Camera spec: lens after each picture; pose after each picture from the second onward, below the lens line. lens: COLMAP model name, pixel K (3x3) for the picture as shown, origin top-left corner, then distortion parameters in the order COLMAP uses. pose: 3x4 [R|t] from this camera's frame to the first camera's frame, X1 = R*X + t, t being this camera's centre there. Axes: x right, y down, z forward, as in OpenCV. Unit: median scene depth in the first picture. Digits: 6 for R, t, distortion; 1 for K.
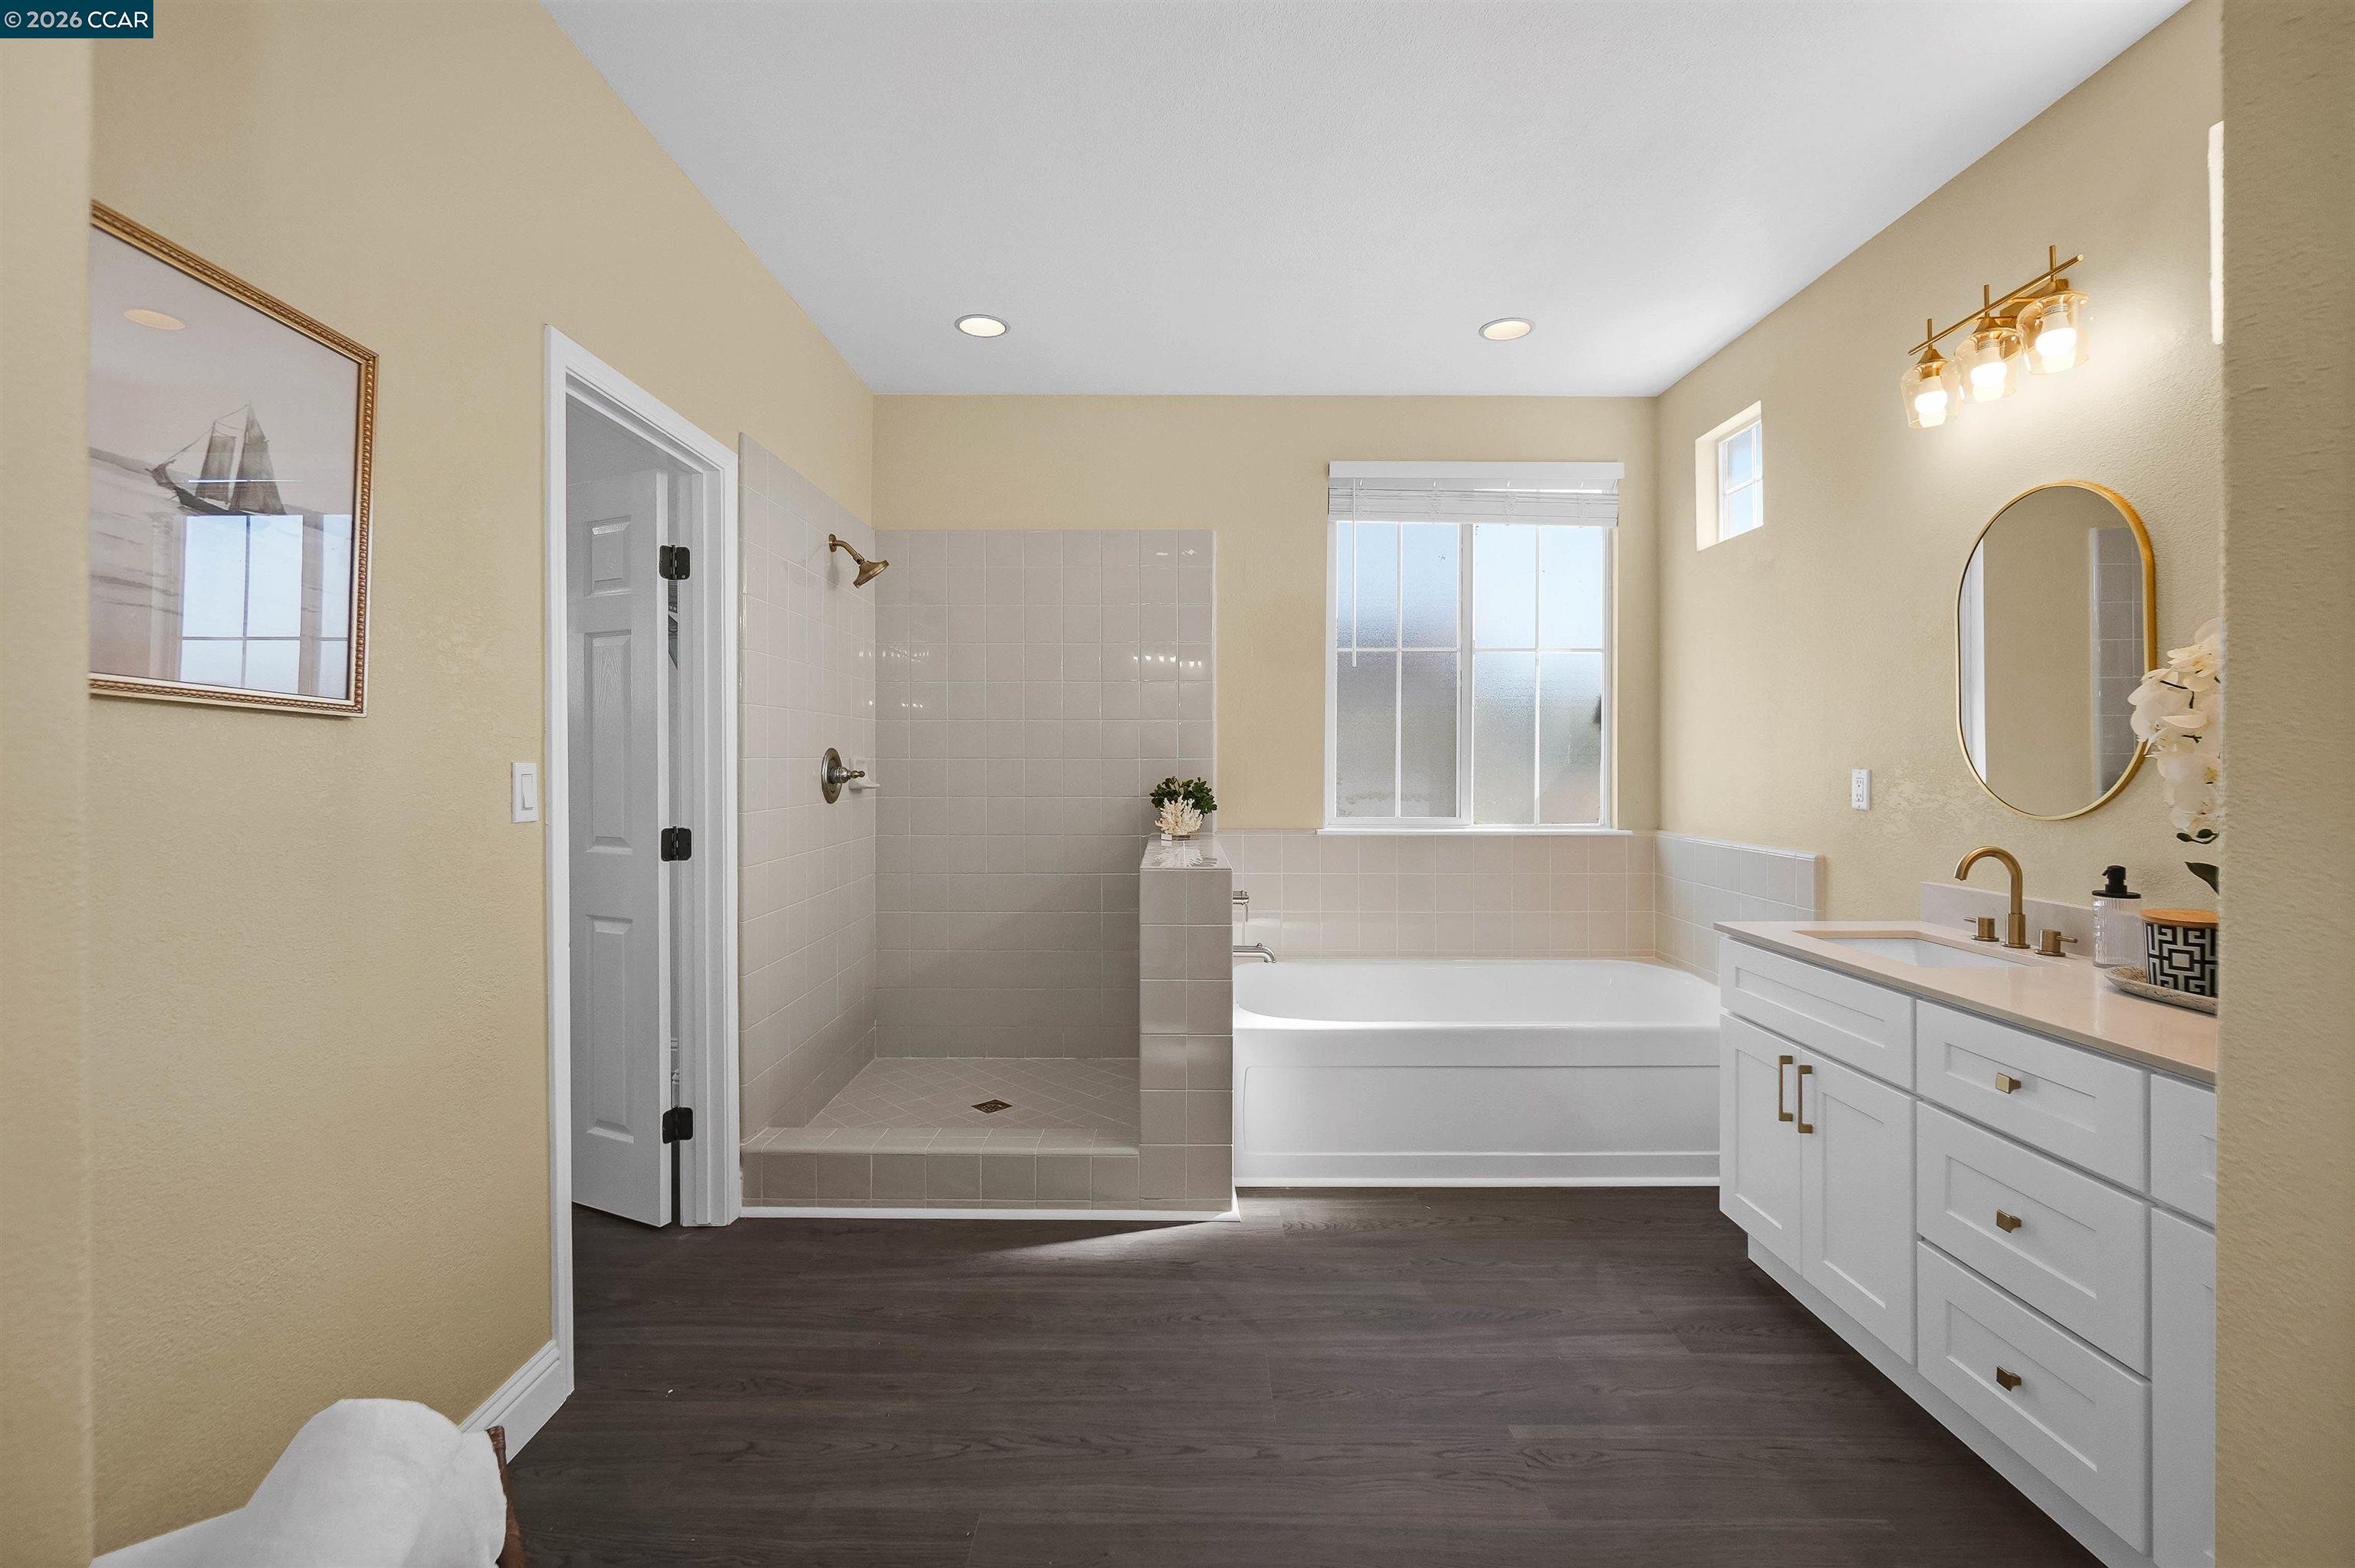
lens RADIAL K [[1021.2, 0, 1175.0], [0, 1021.2, 763.9], [0, 0, 1]] dist [-0.002950, 0.000433]
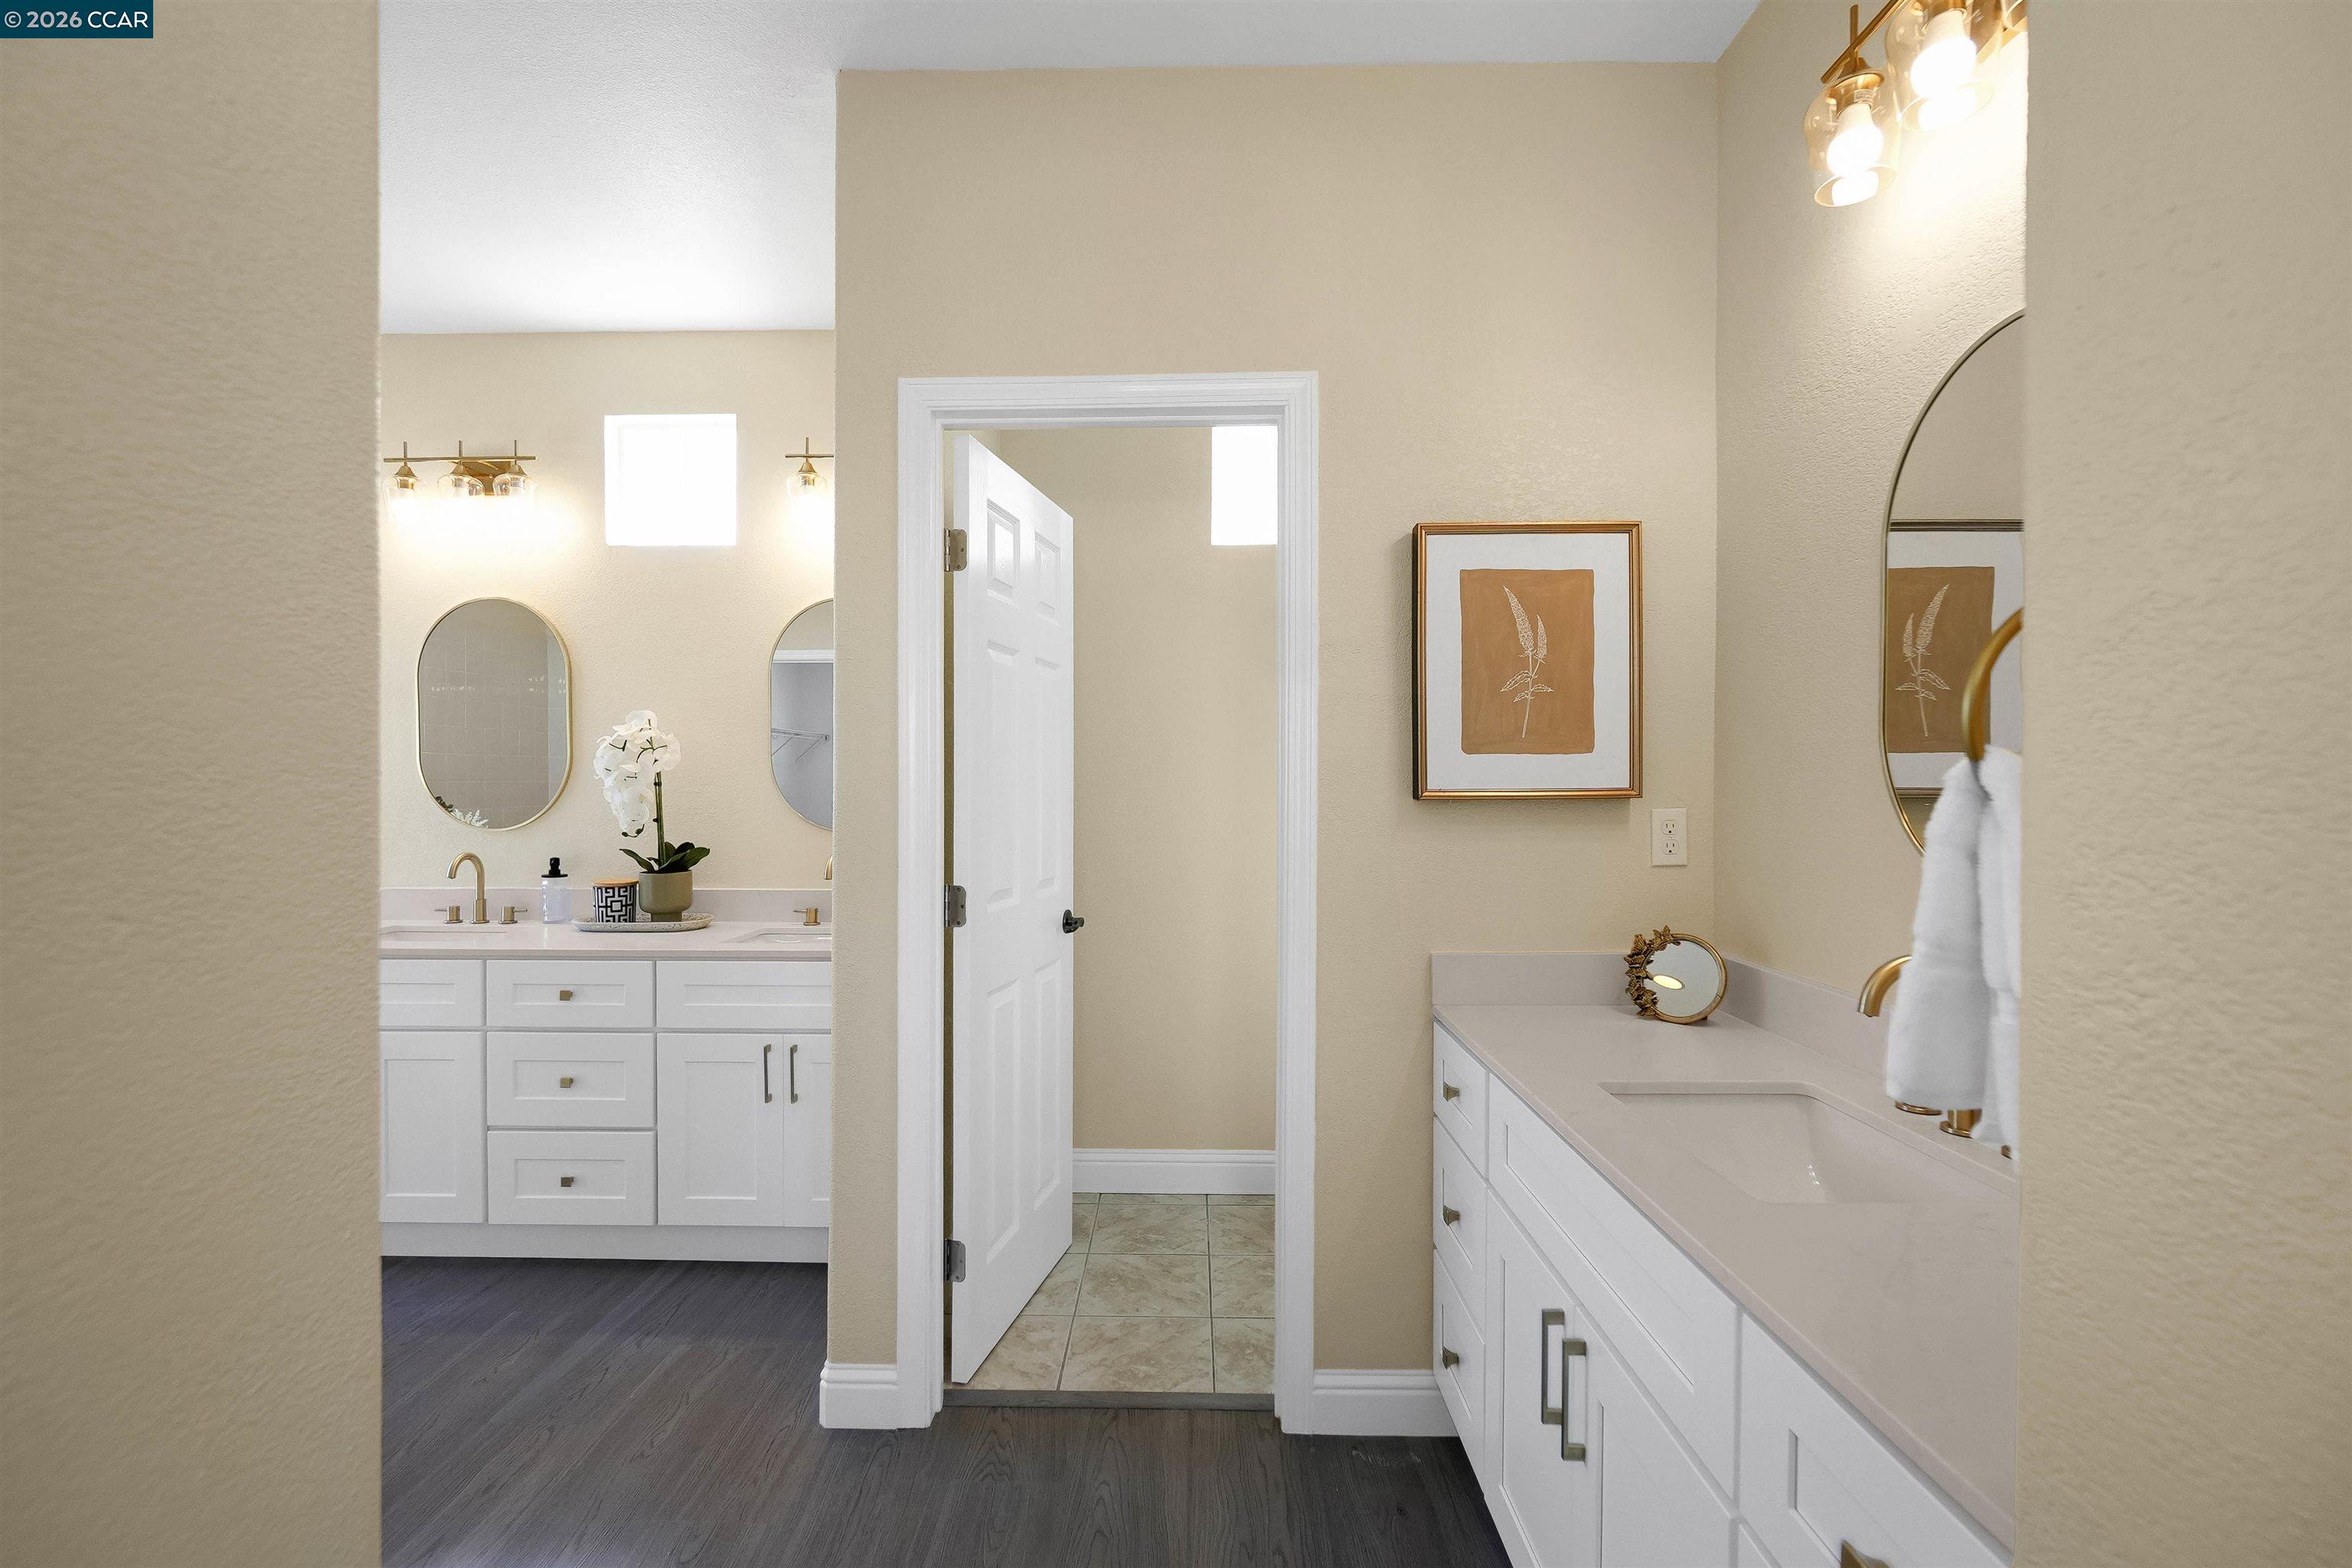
lens RADIAL K [[1024.3, 0, 1169.2], [0, 1024.3, 793.7], [0, 0, 1]] dist [-0.001303, -0.000082]
pose [[0.022097, -0.007304, 0.999729, -0.527034], [0.001655, 0.999972, 0.007269, -0.006263], [-0.999754, 0.001494, 0.022108, 0.020118]]
